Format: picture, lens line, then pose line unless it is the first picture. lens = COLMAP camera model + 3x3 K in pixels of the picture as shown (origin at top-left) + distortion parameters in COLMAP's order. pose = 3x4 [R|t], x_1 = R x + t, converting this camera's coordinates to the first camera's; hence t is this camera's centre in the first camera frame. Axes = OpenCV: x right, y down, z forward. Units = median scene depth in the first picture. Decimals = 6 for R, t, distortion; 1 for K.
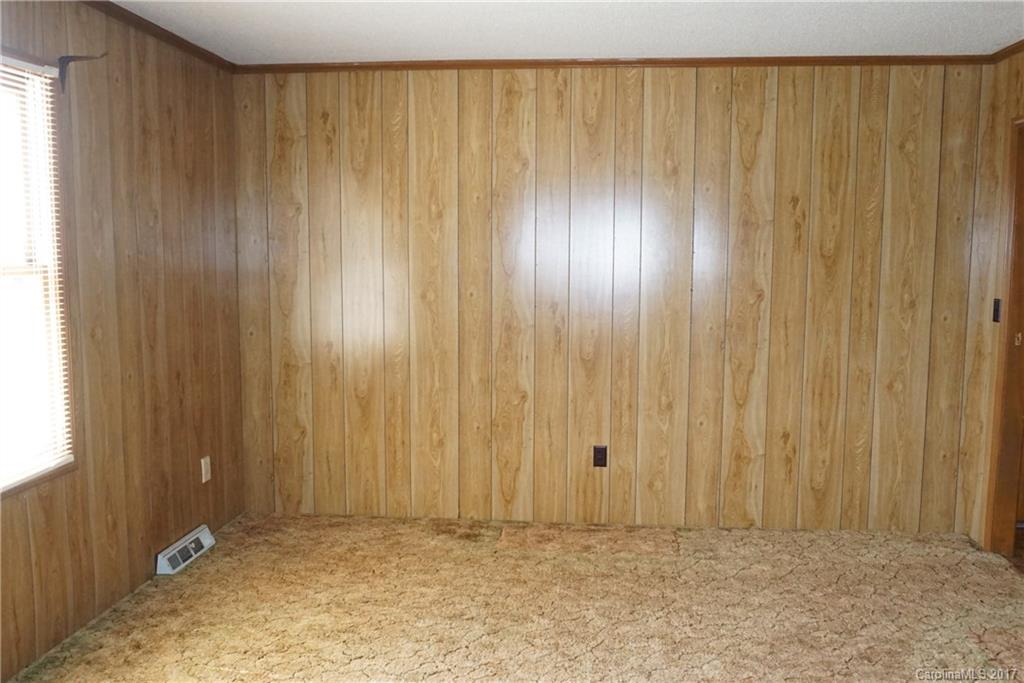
lens RADIAL K [[698.6, 0, 512.0], [0, 698.6, 341.5], [0, 0, 1]] dist [-0.048135, 0.000672]
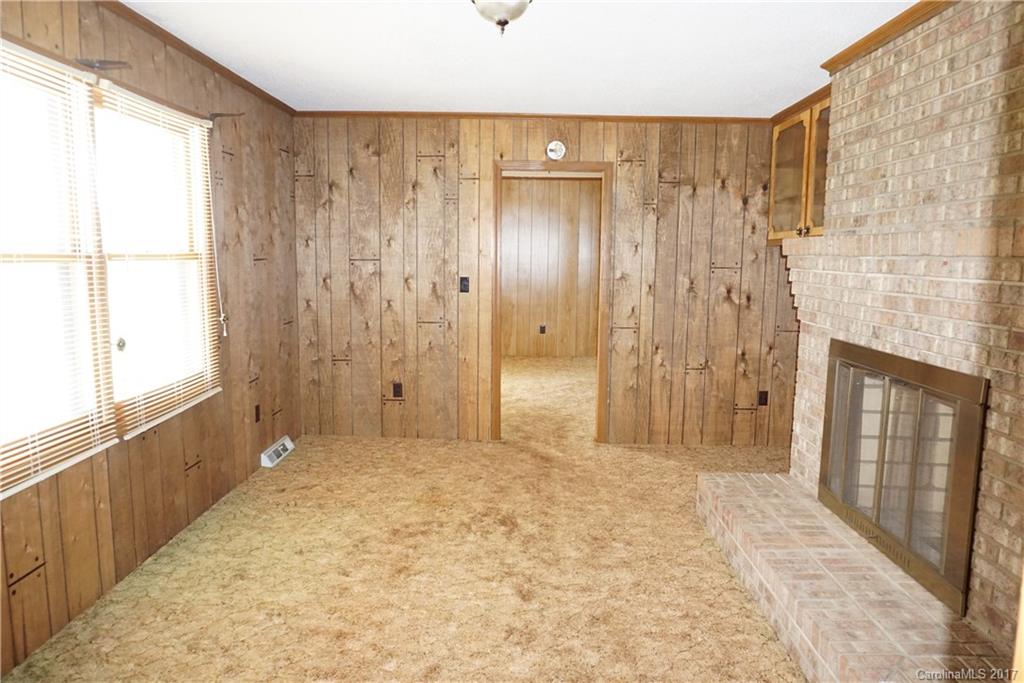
lens RADIAL K [[690.9, 0, 512.0], [0, 690.9, 341.5], [0, 0, 1]] dist [-0.172949, -0.000693]
pose [[0.999942, 0.009446, 0.005164, 0.000130], [-0.009577, 0.999620, 0.025867, 0.043218], [-0.004917, -0.025915, 0.999652, -0.461372]]
